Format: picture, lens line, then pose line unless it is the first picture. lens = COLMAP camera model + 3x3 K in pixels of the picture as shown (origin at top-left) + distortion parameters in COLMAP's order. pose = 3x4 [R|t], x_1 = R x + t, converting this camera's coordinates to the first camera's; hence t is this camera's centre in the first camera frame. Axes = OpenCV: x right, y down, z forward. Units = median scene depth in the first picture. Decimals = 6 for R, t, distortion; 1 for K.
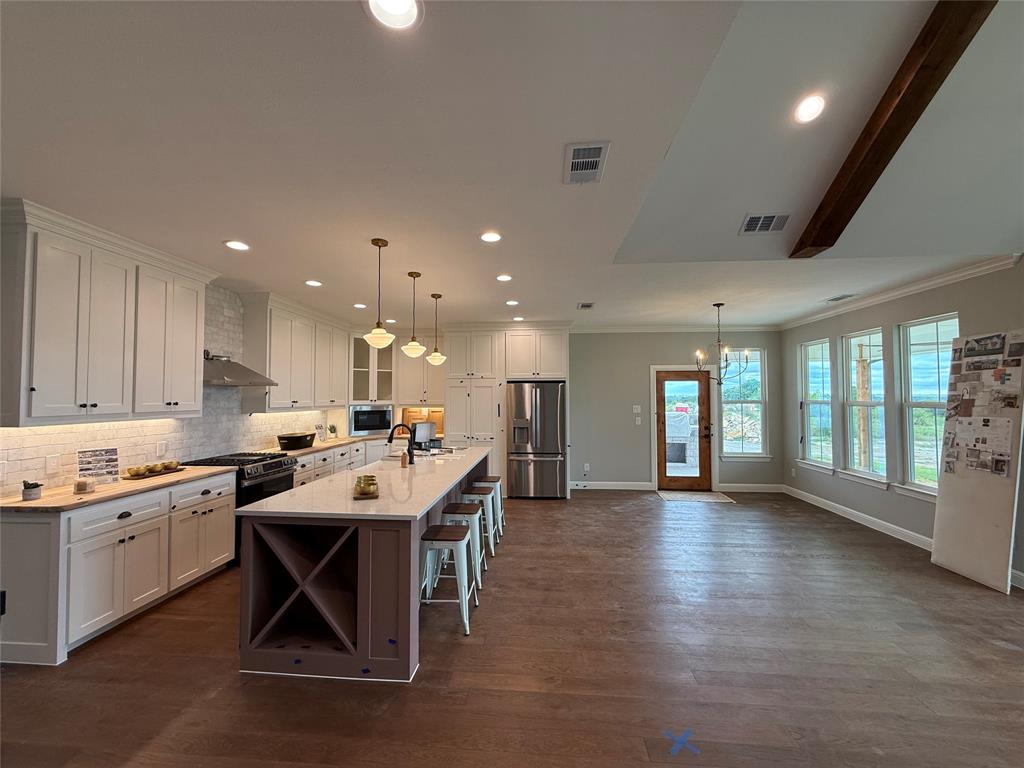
lens RADIAL K [[409.0, 0, 510.3], [0, 409.0, 383.9], [0, 0, 1]] dist [0.001042, -0.000033]
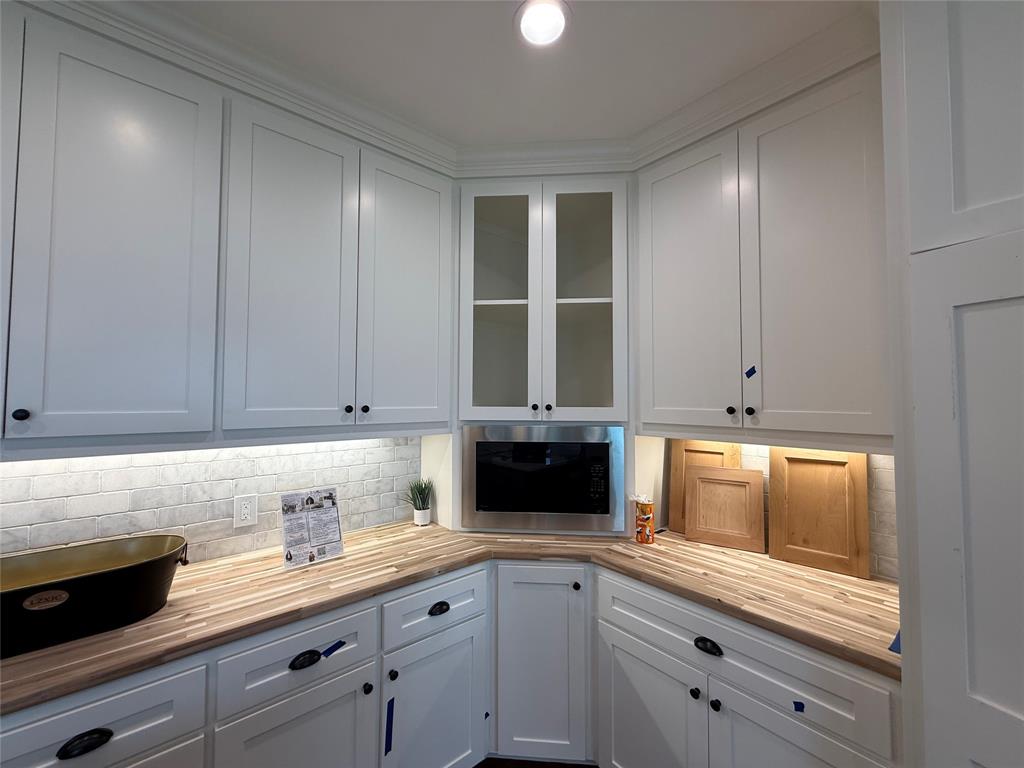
lens RADIAL K [[409.0, 0, 510.3], [0, 409.0, 383.9], [0, 0, 1]] dist [0.001042, -0.000033]
pose [[0.709506, -0.023719, -0.704300, -0.219395], [0.020595, 0.999704, -0.012919, 0.040071], [0.704398, -0.005339, 0.709785, 1.134219]]
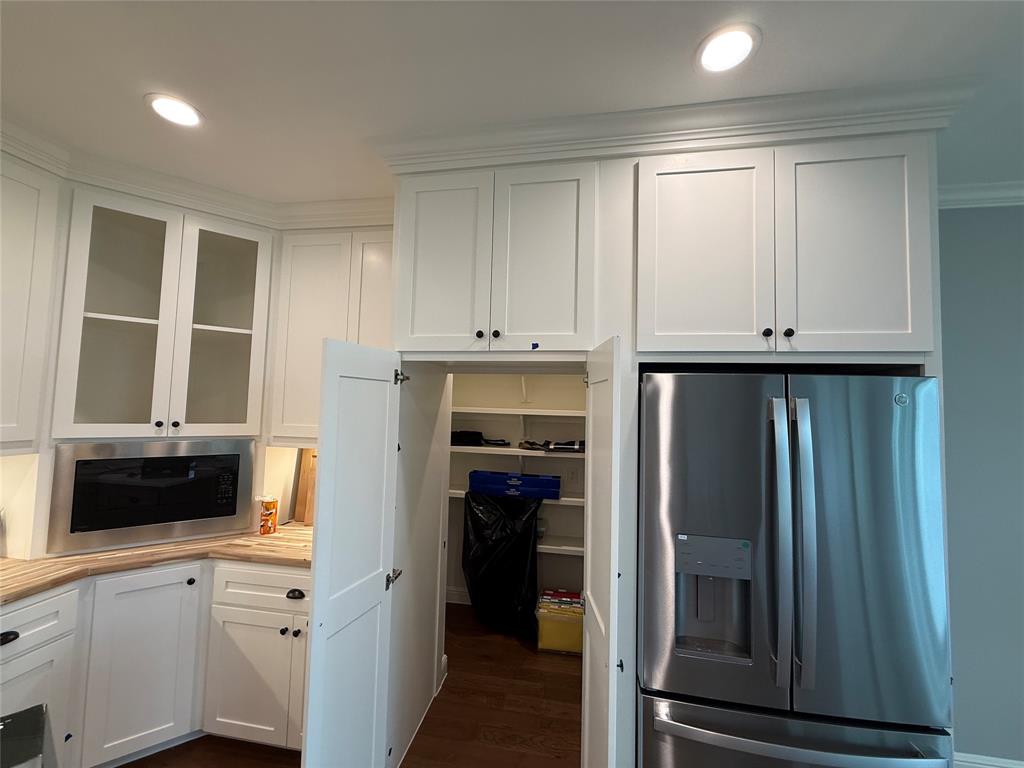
lens RADIAL K [[409.0, 0, 510.3], [0, 409.0, 383.9], [0, 0, 1]] dist [0.001042, -0.000033]
pose [[0.996355, 0.023624, -0.081971, -0.088220], [-0.025554, 0.999419, -0.022569, 0.016867], [0.081391, 0.024581, 0.996379, 1.041365]]
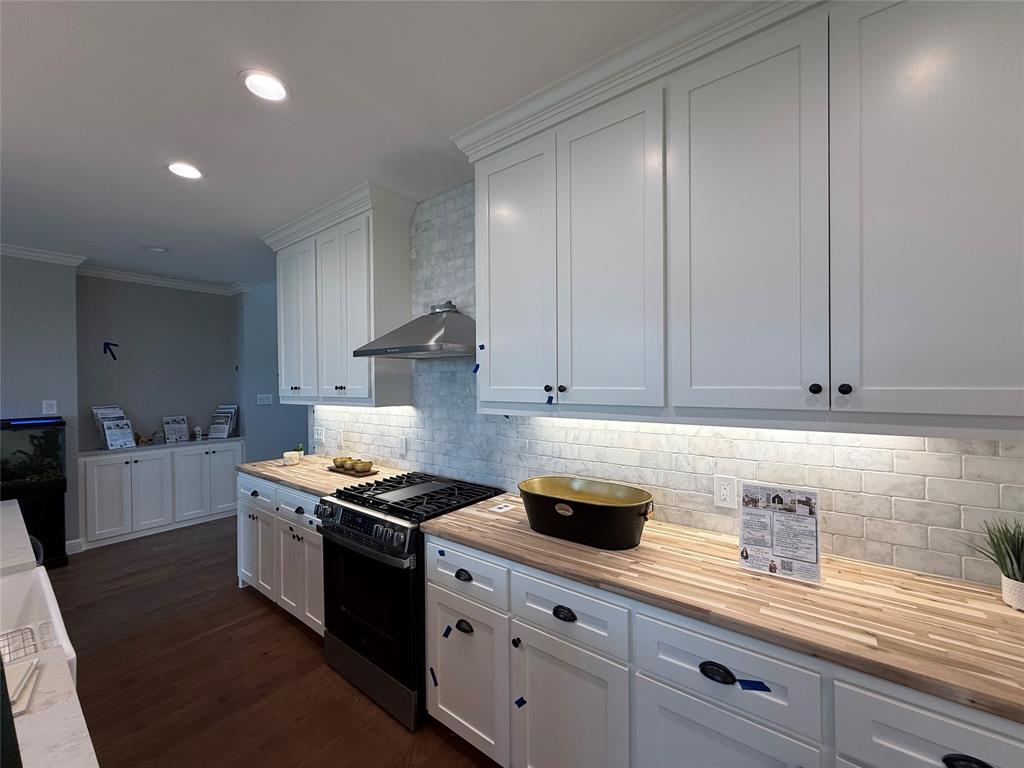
lens RADIAL K [[409.0, 0, 510.3], [0, 409.0, 383.9], [0, 0, 1]] dist [0.001042, -0.000033]
pose [[-0.539484, 0.009334, -0.841944, -0.246860], [0.038310, 0.999175, -0.013470, 0.047436], [0.841124, -0.039522, -0.539396, 1.261591]]
